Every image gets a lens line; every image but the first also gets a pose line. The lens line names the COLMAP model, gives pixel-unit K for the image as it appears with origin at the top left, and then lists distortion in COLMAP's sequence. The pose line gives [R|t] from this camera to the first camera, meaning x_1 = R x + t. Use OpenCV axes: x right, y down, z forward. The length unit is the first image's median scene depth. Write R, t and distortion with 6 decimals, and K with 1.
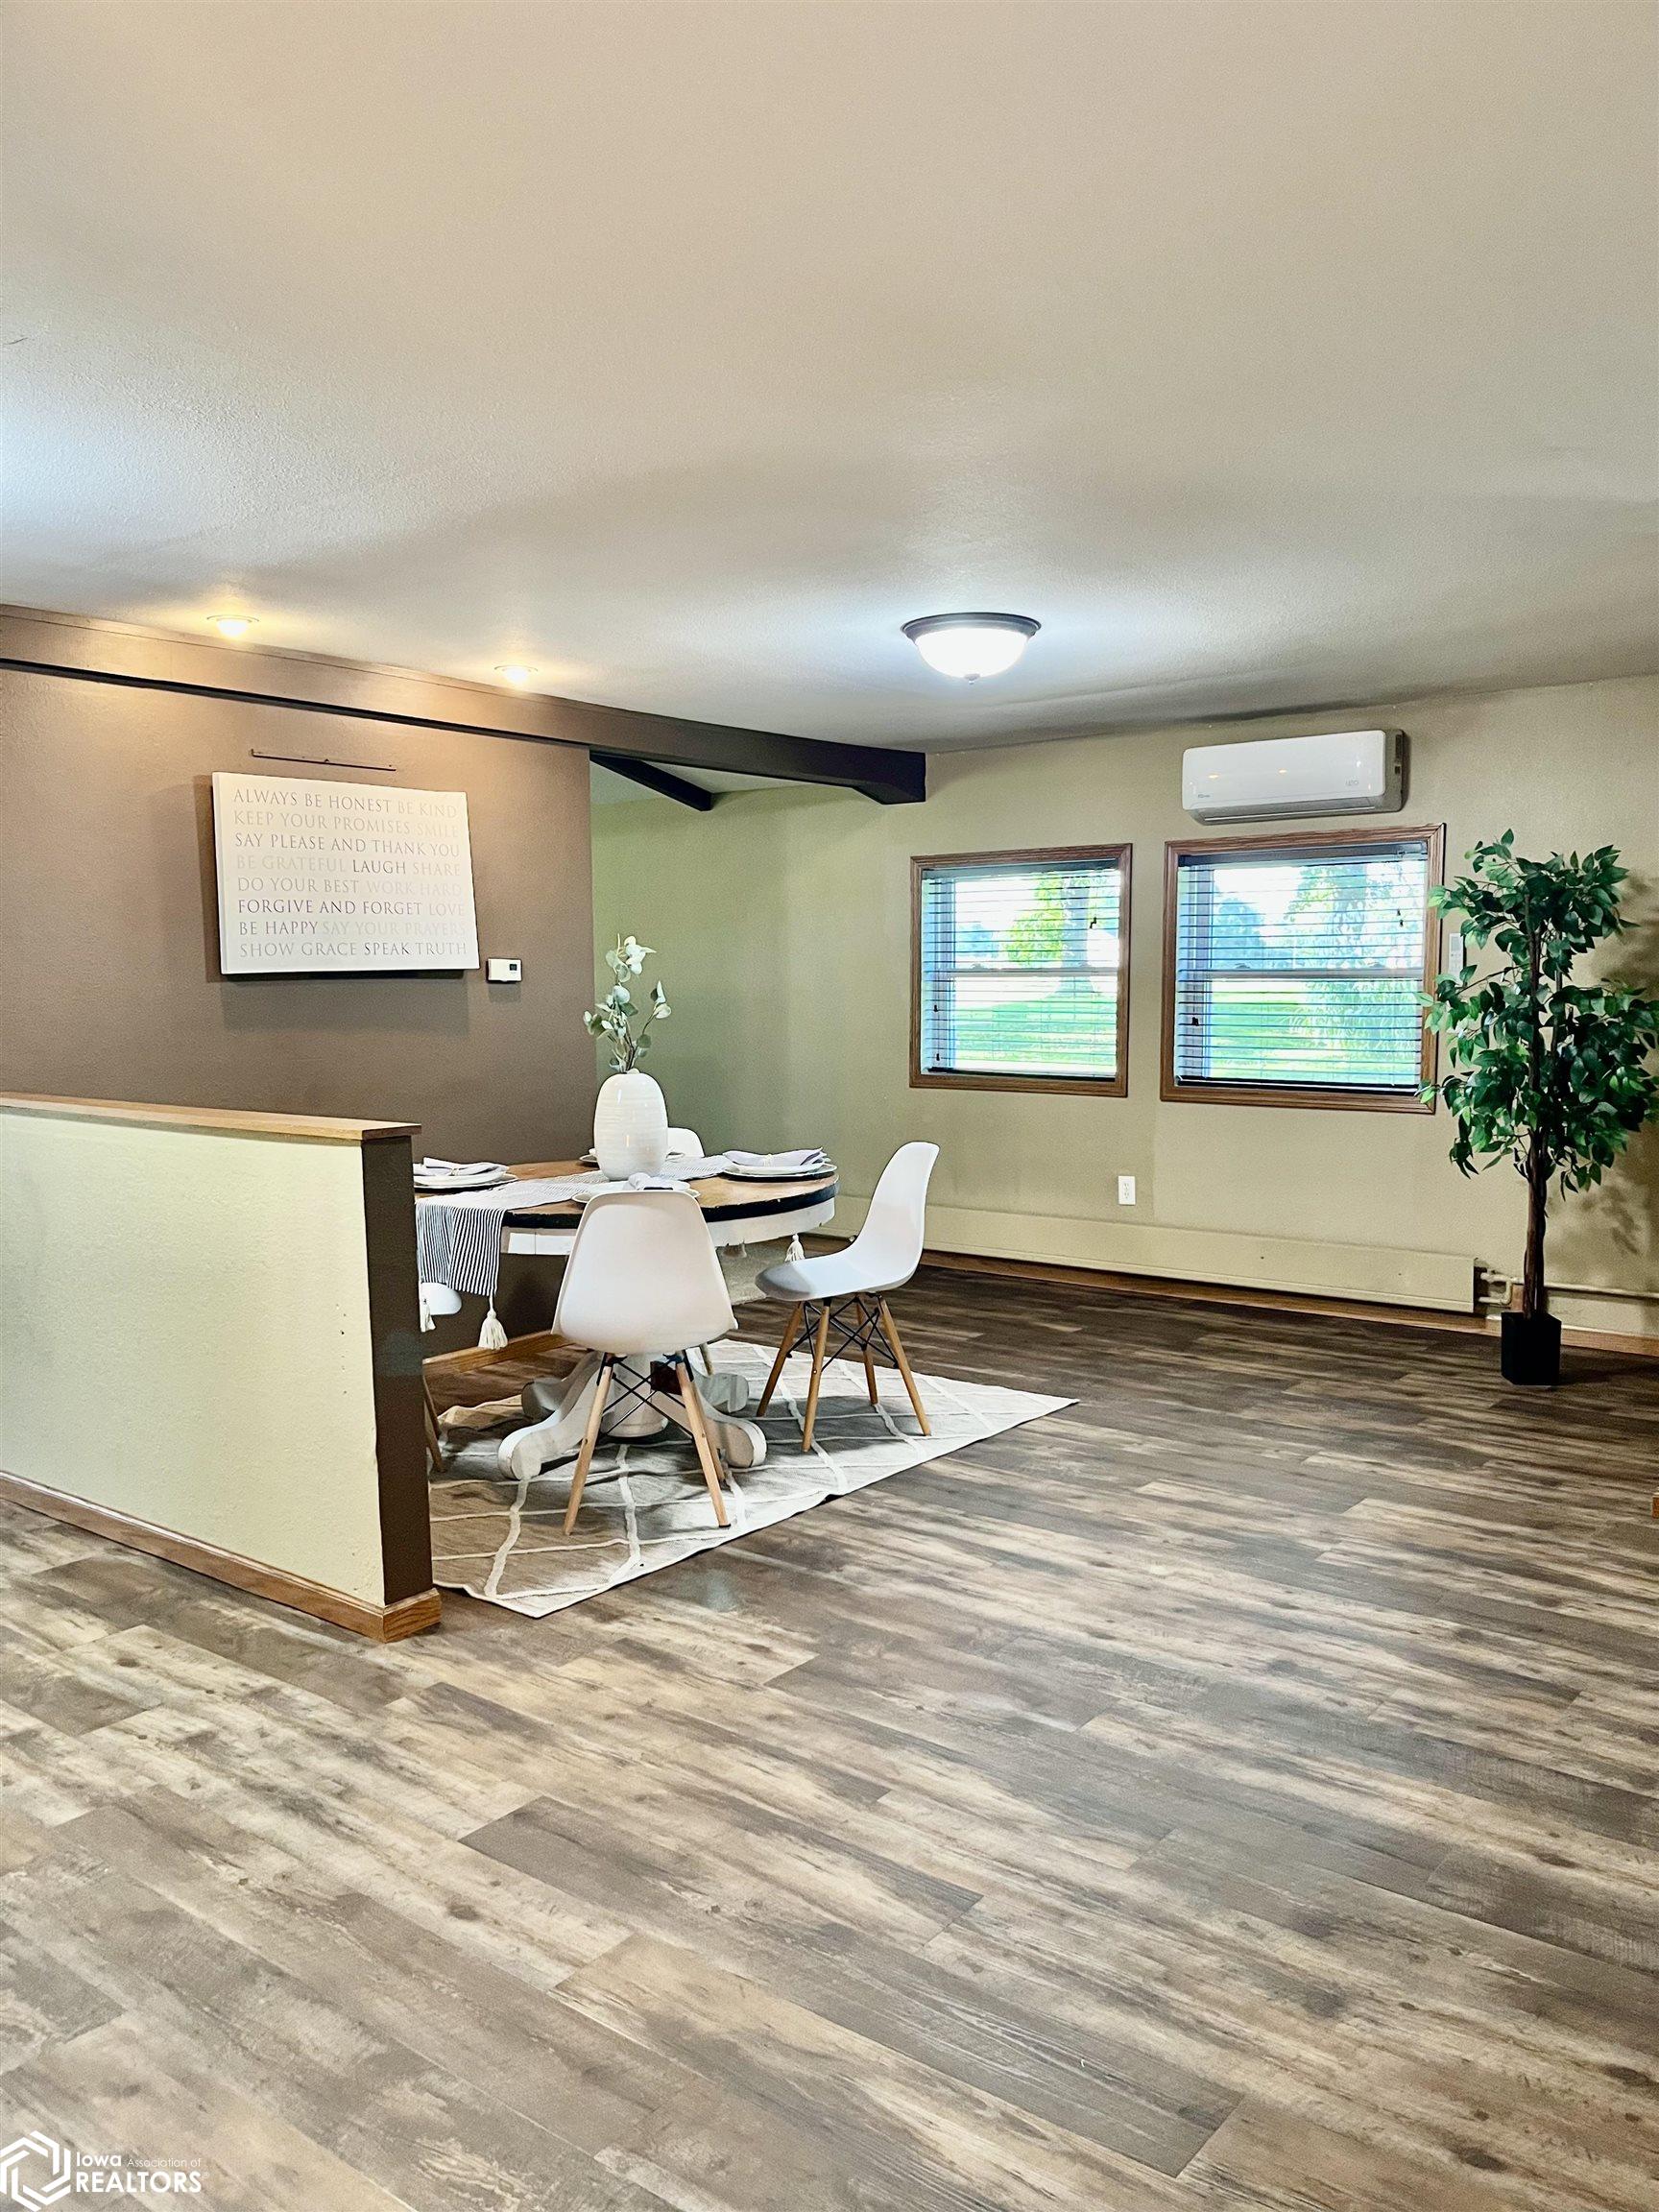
lens RADIAL K [[1677.9, 0, 831.5], [0, 1677.9, 1137.9], [0, 0, 1]] dist [0.032816, -0.003326]
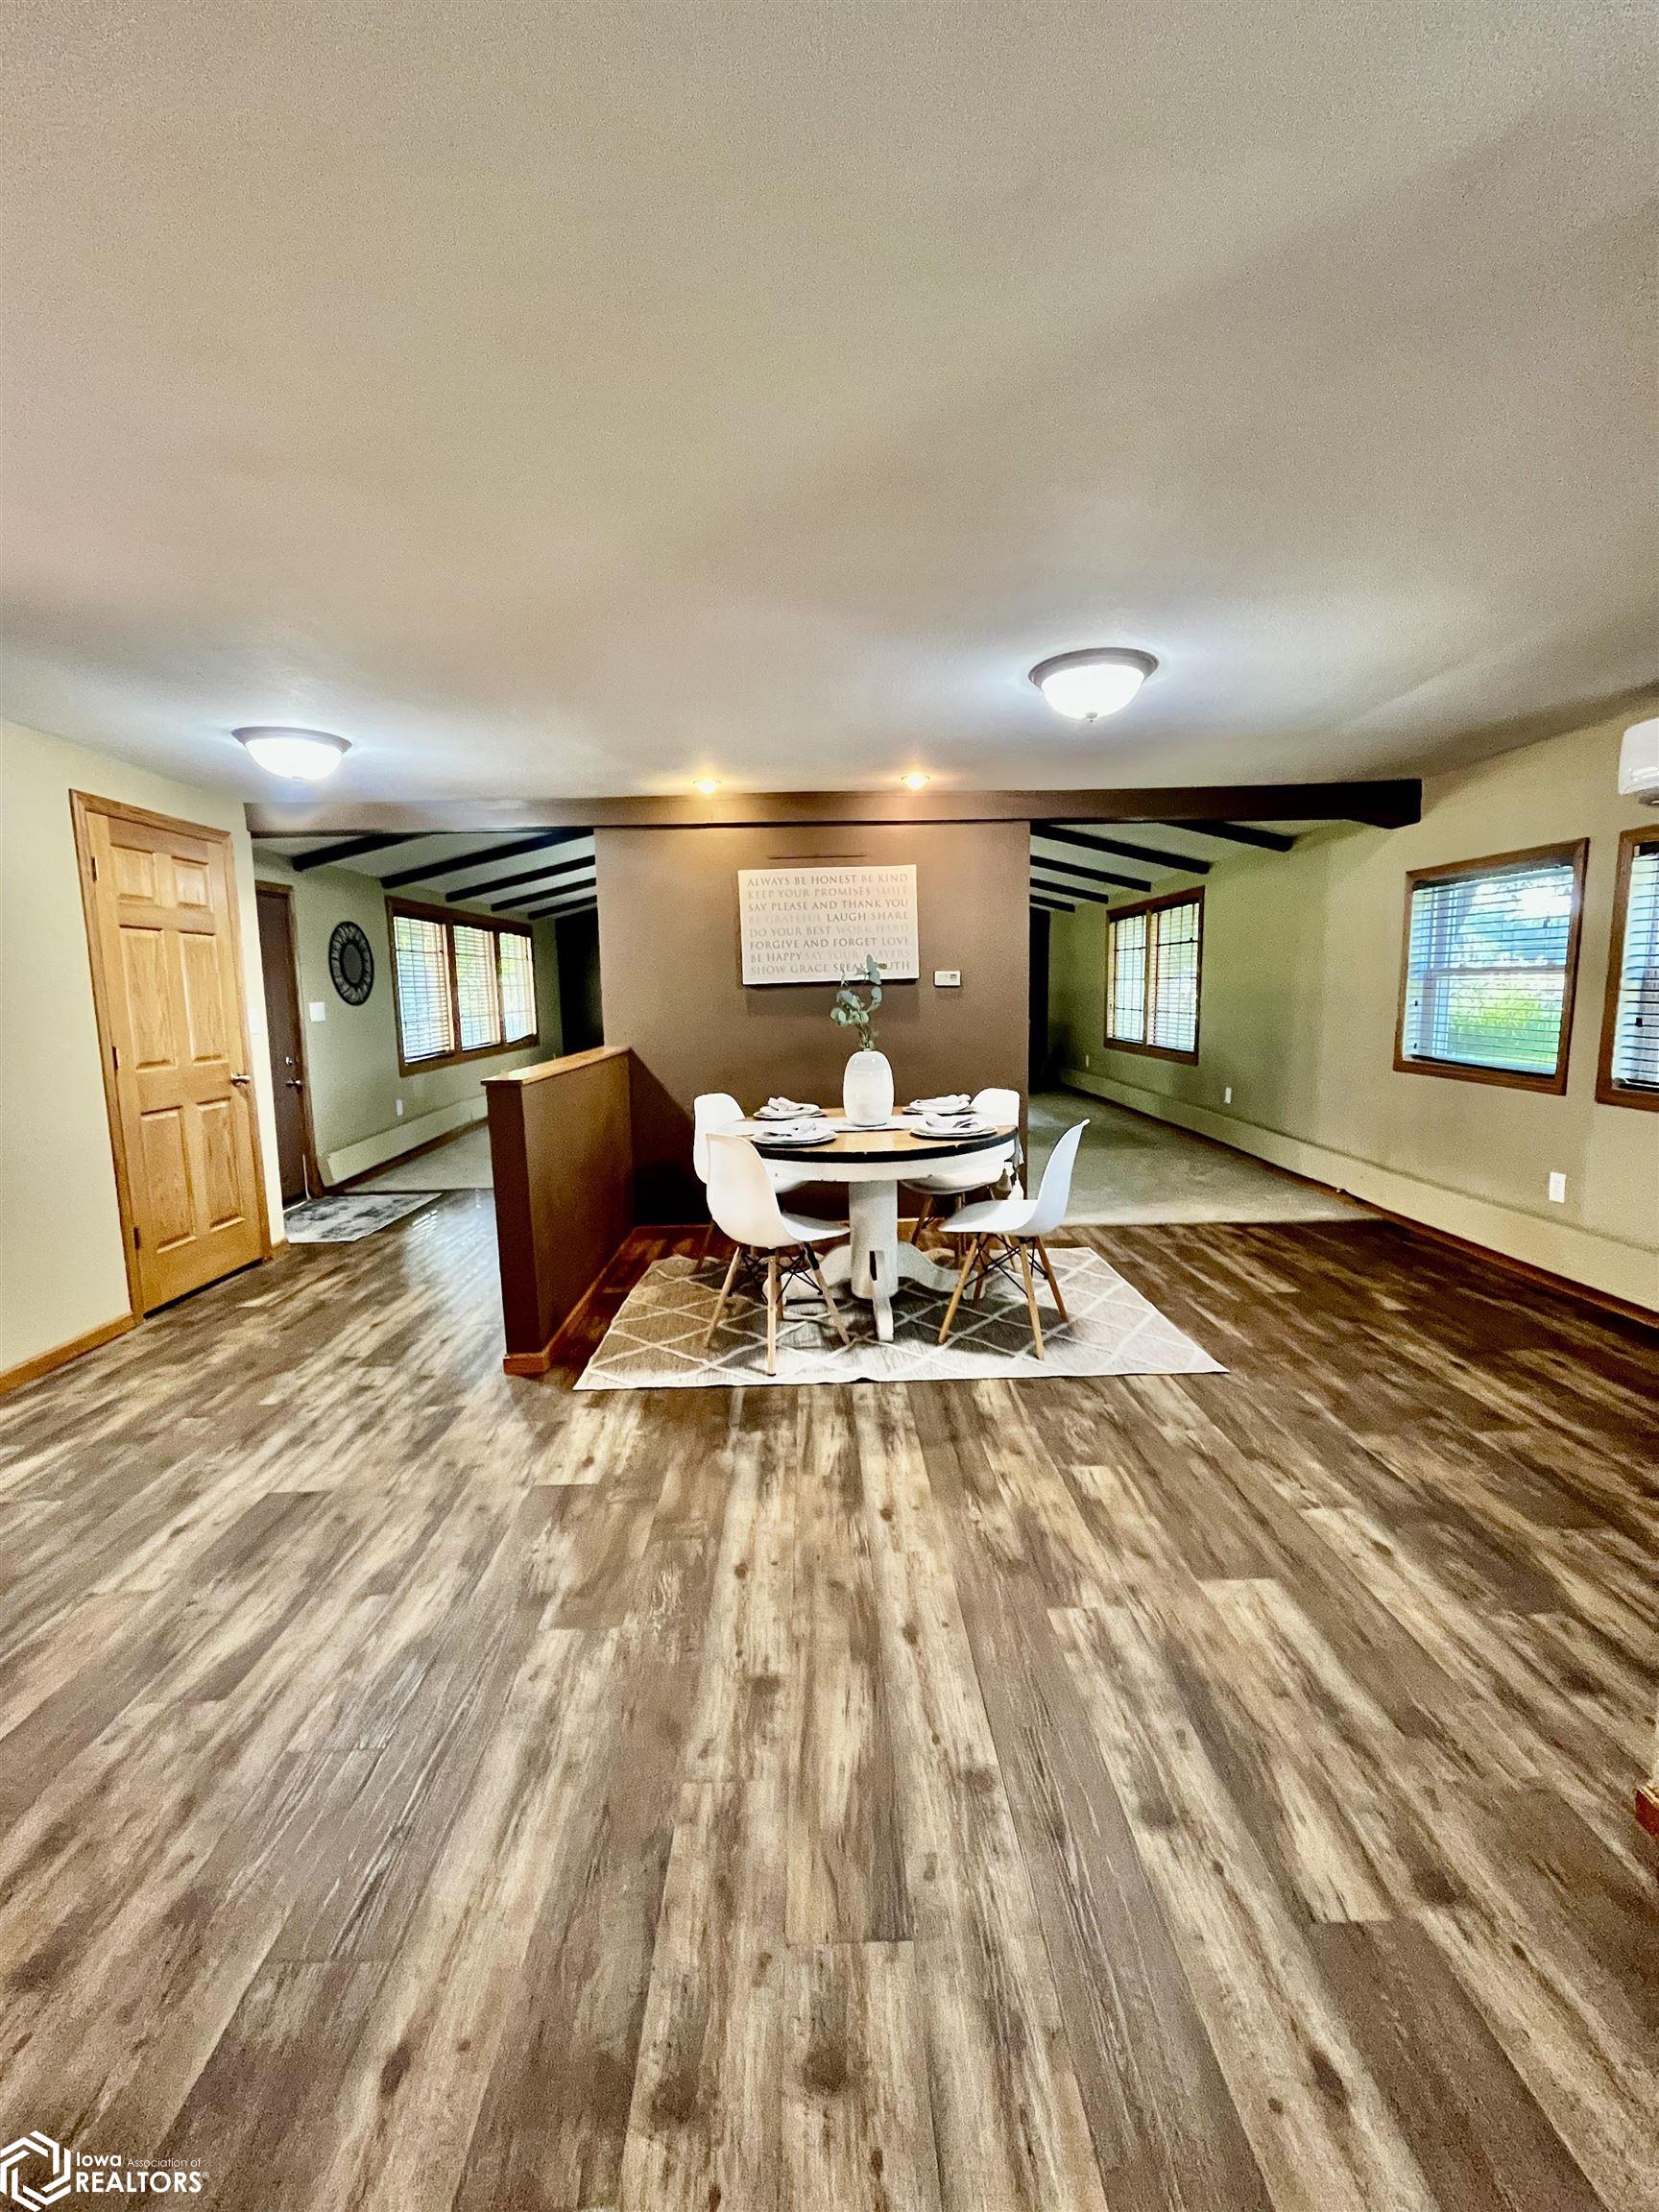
lens RADIAL K [[907.0, 0, 830.2], [0, 907.0, 1101.9], [0, 0, 1]] dist [-0.003268, -0.000510]
pose [[0.638170, 0.091309, -0.764461, 0.464201], [-0.059901, 0.995821, 0.068938, -0.047208], [0.767561, 0.001798, 0.640973, 0.477050]]
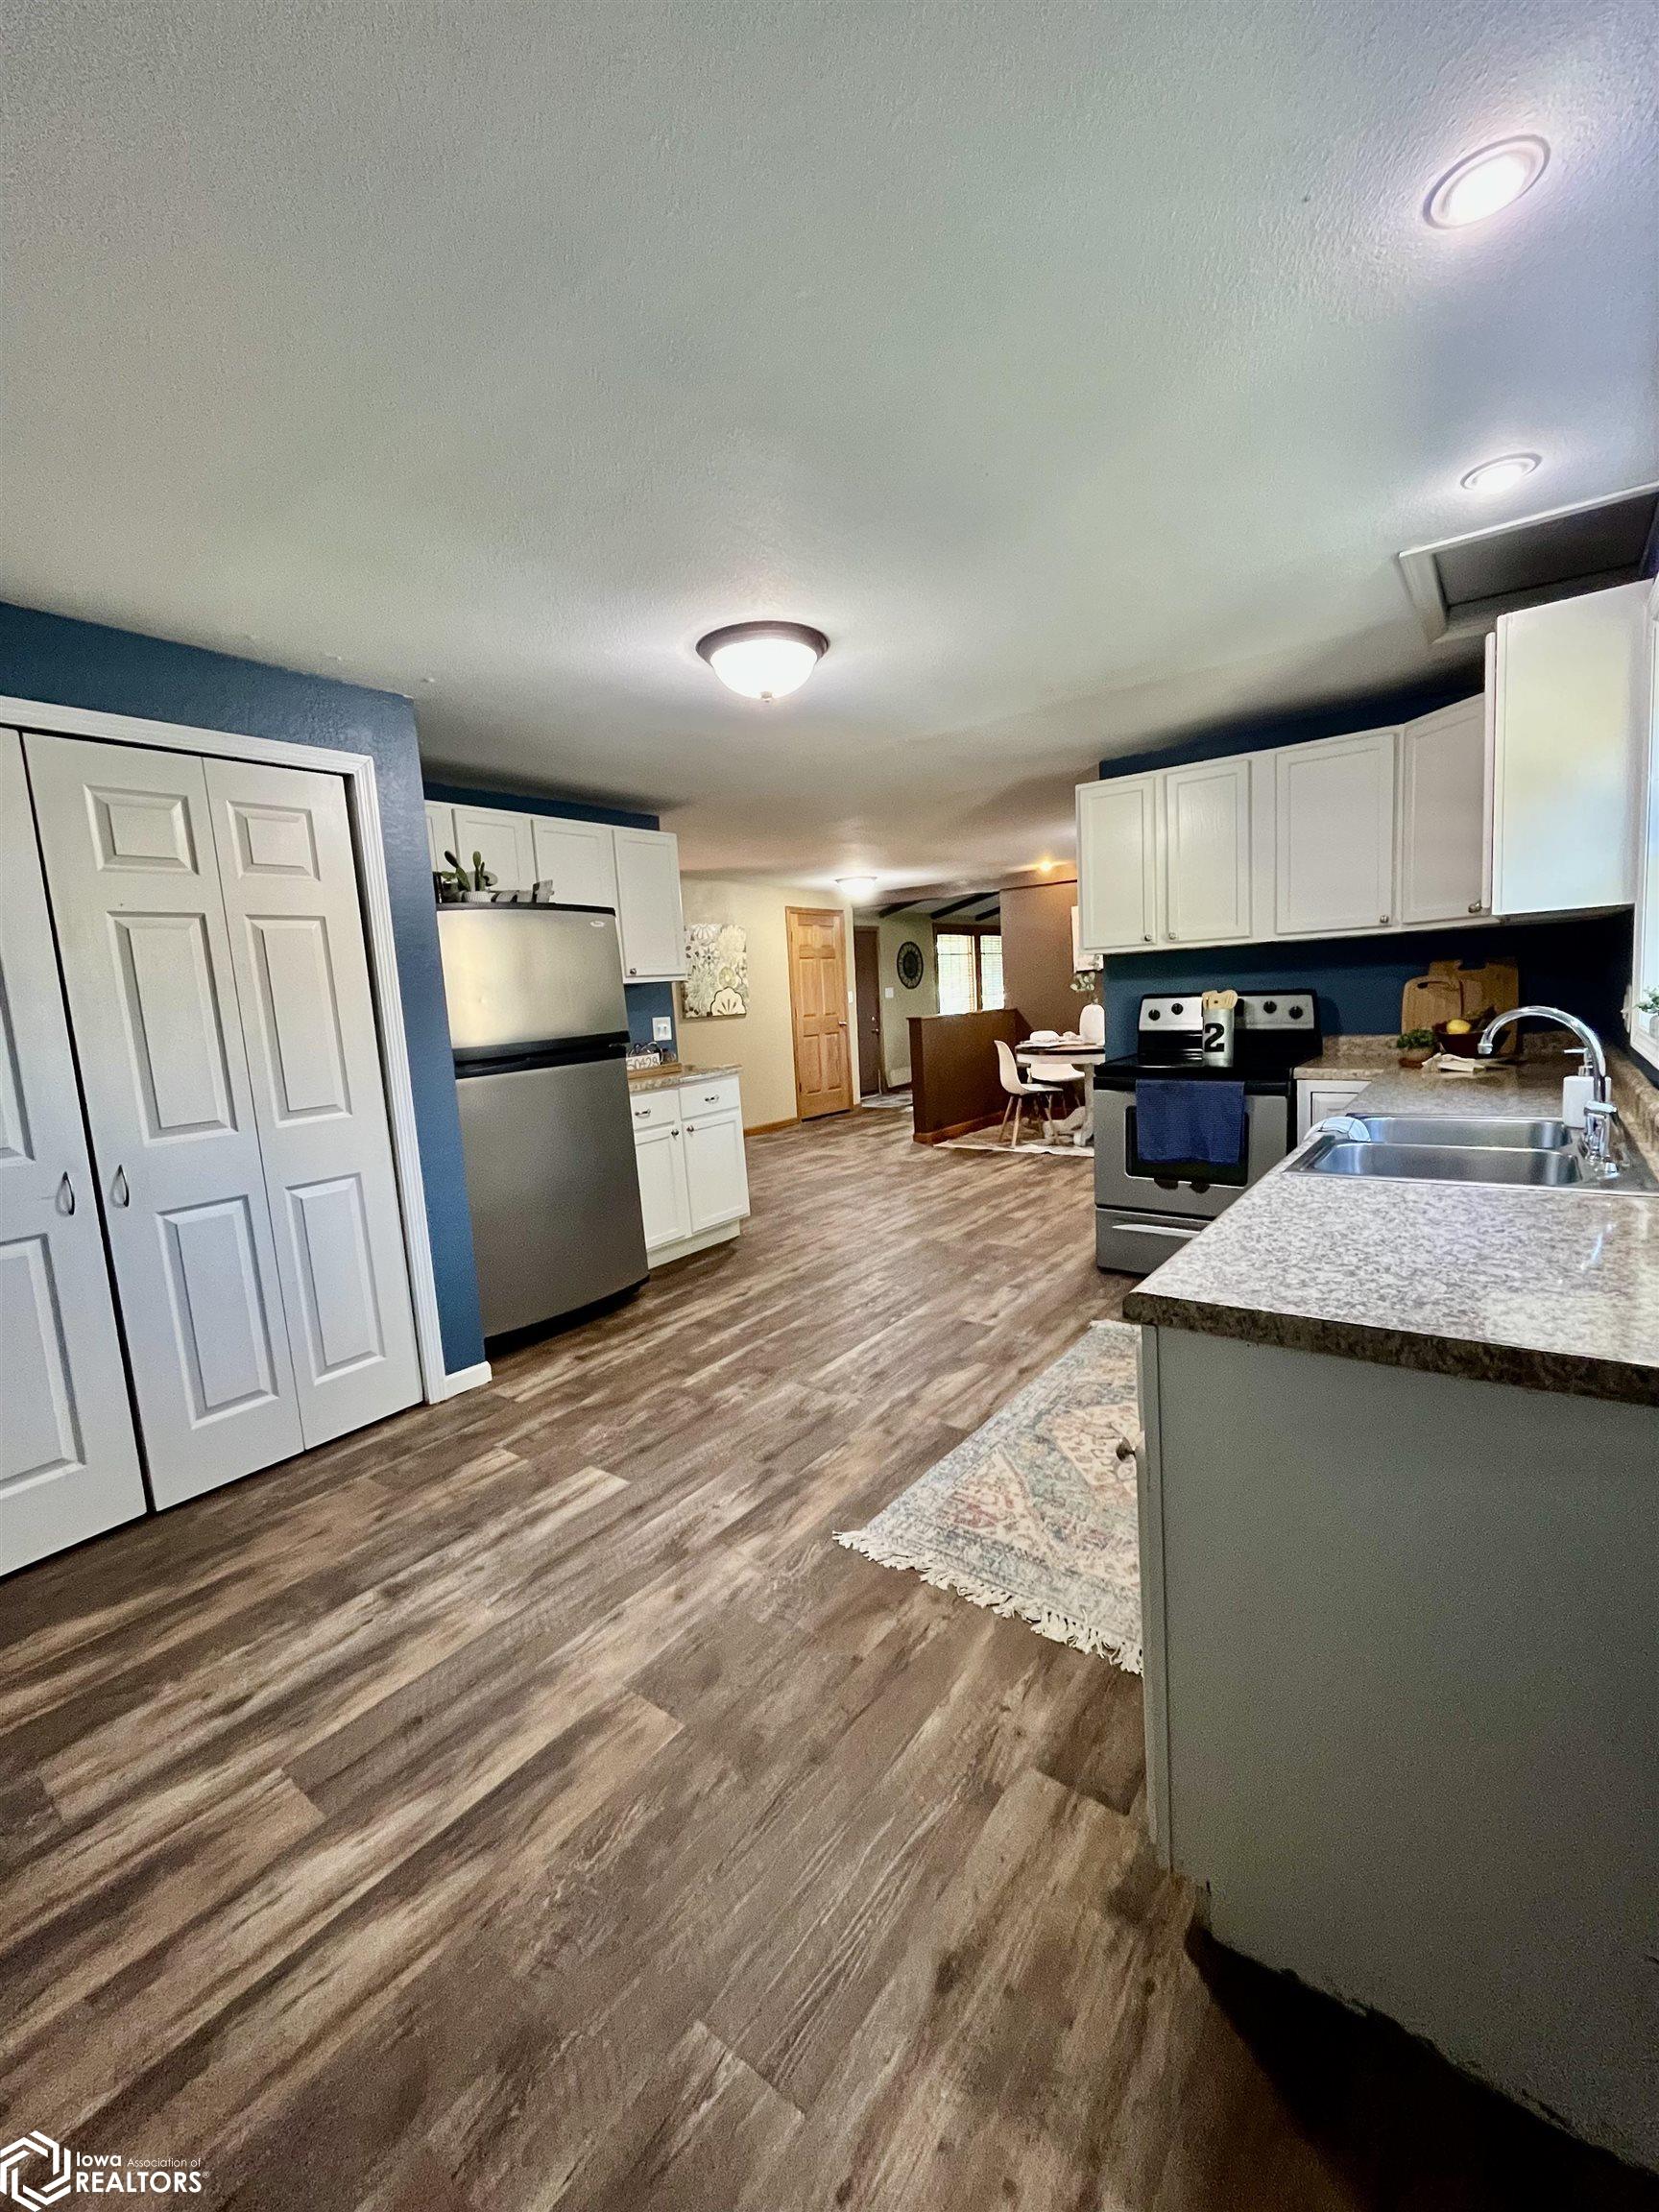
lens RADIAL K [[907.0, 0, 830.2], [0, 907.0, 1101.9], [0, 0, 1]] dist [-0.003268, -0.000510]
pose [[0.028870, 0.125666, -0.991652, 1.403180], [-0.041672, 0.991355, 0.124415, -0.048437], [0.998714, 0.037733, 0.033857, 0.519407]]
